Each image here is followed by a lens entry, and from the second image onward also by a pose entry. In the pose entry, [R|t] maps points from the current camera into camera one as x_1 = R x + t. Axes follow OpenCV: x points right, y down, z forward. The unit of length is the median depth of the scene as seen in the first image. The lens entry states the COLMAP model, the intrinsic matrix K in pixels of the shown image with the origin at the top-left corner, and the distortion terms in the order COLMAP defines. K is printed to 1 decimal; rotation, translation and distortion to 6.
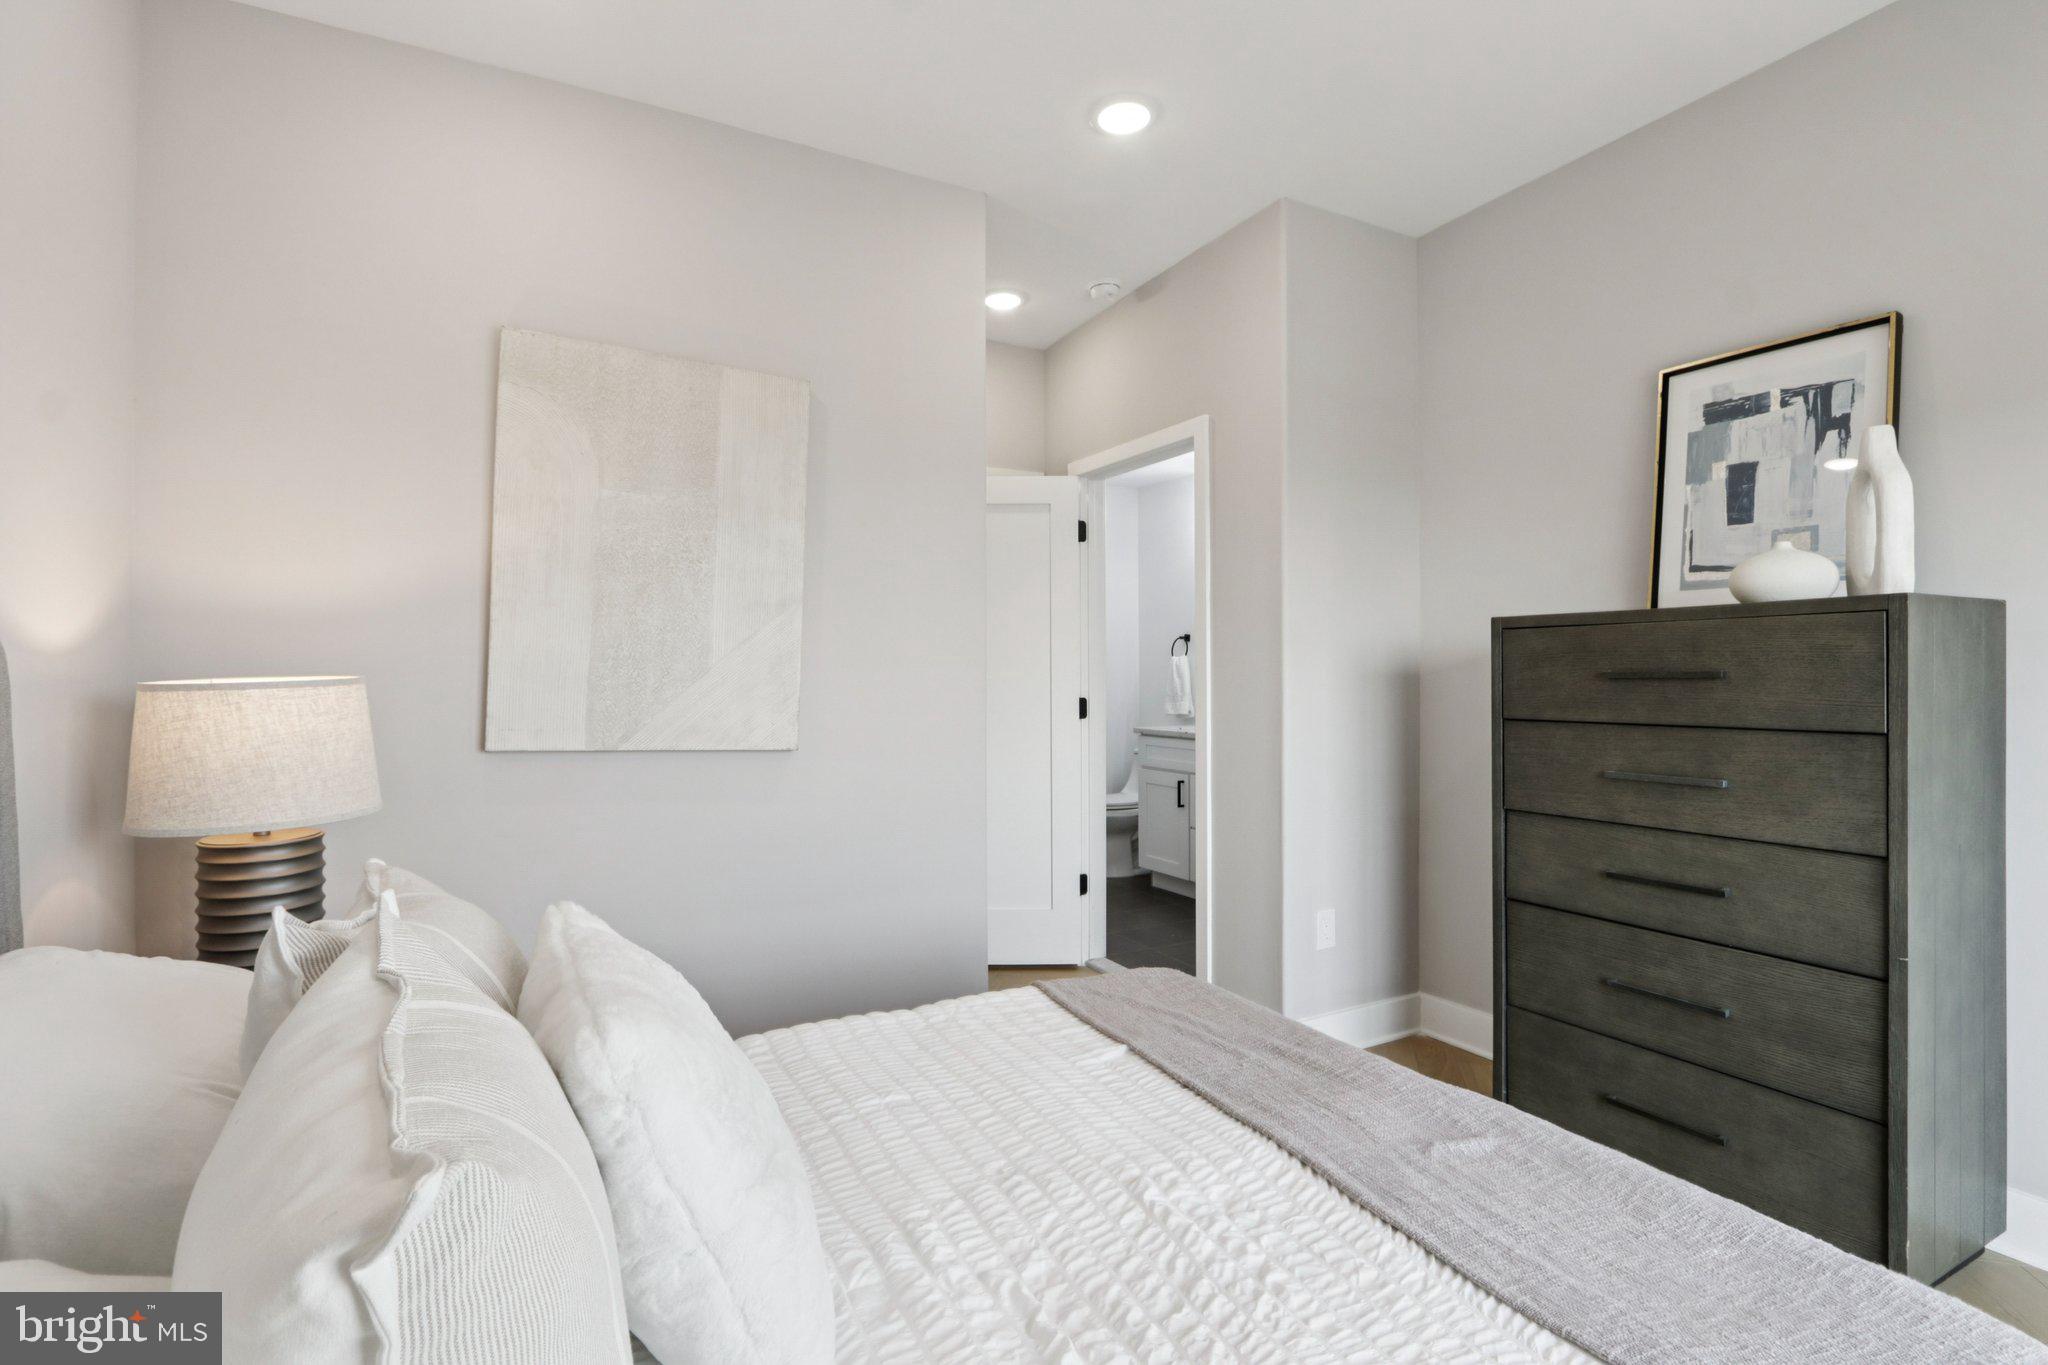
lens RADIAL K [[959.8, 0, 1022.4], [0, 959.8, 670.9], [0, 0, 1]] dist [-0.019838, 0.001564]
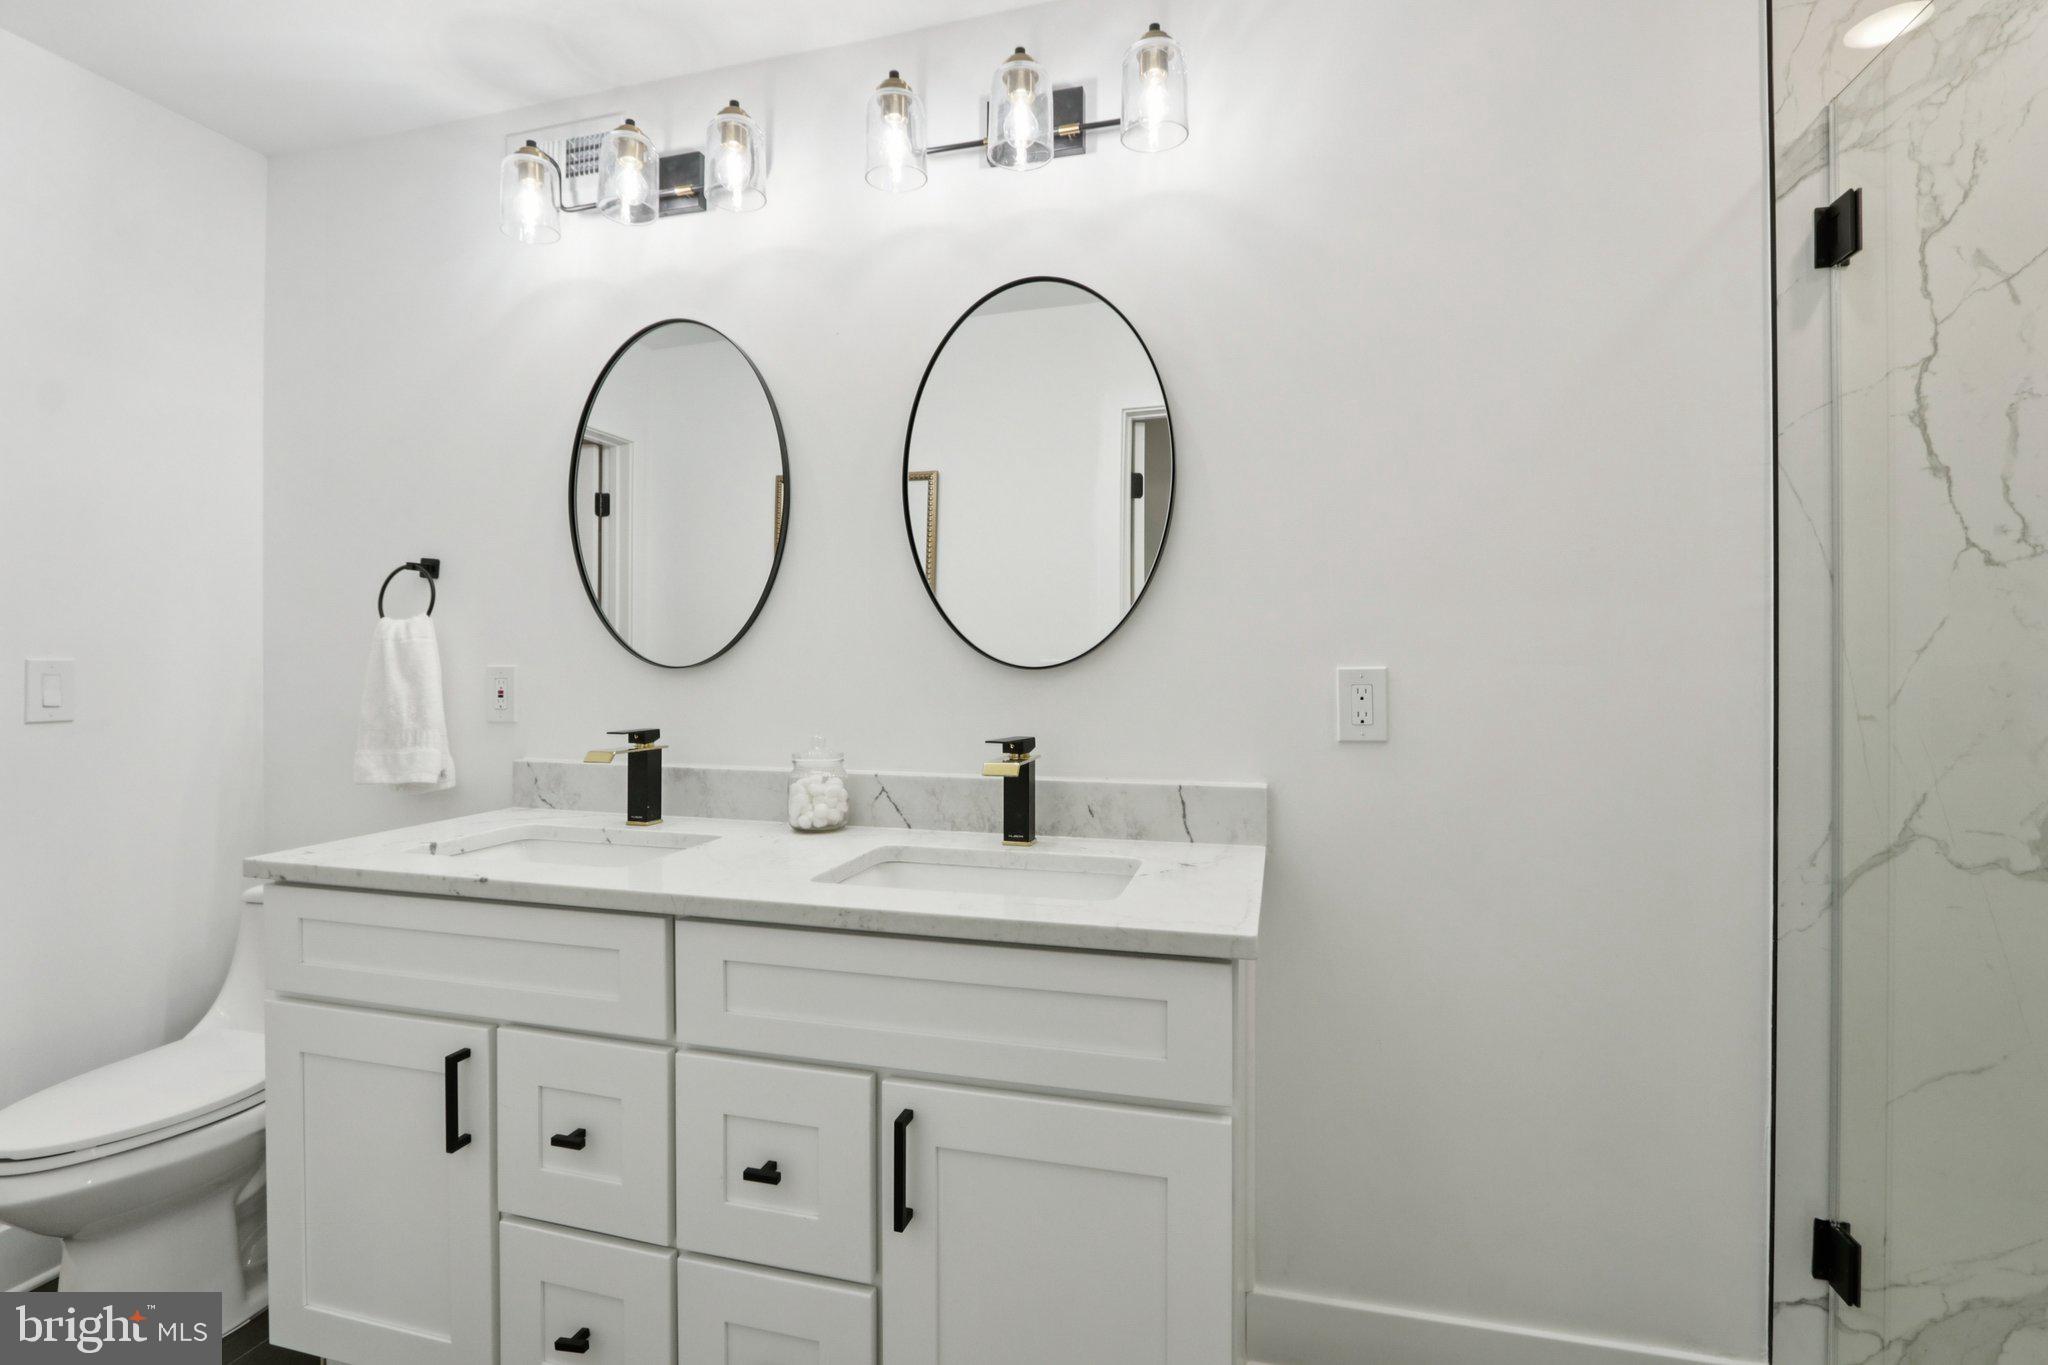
lens RADIAL K [[949.0, 0, 1011.7], [0, 949.0, 674.9], [0, 0, 1]] dist [-0.021174, 0.001176]
pose [[0.697595, -0.000265, 0.716492, 0.072371], [-0.001496, 0.999997, 0.001826, 0.004860], [-0.716491, -0.002345, 0.697592, 0.608385]]
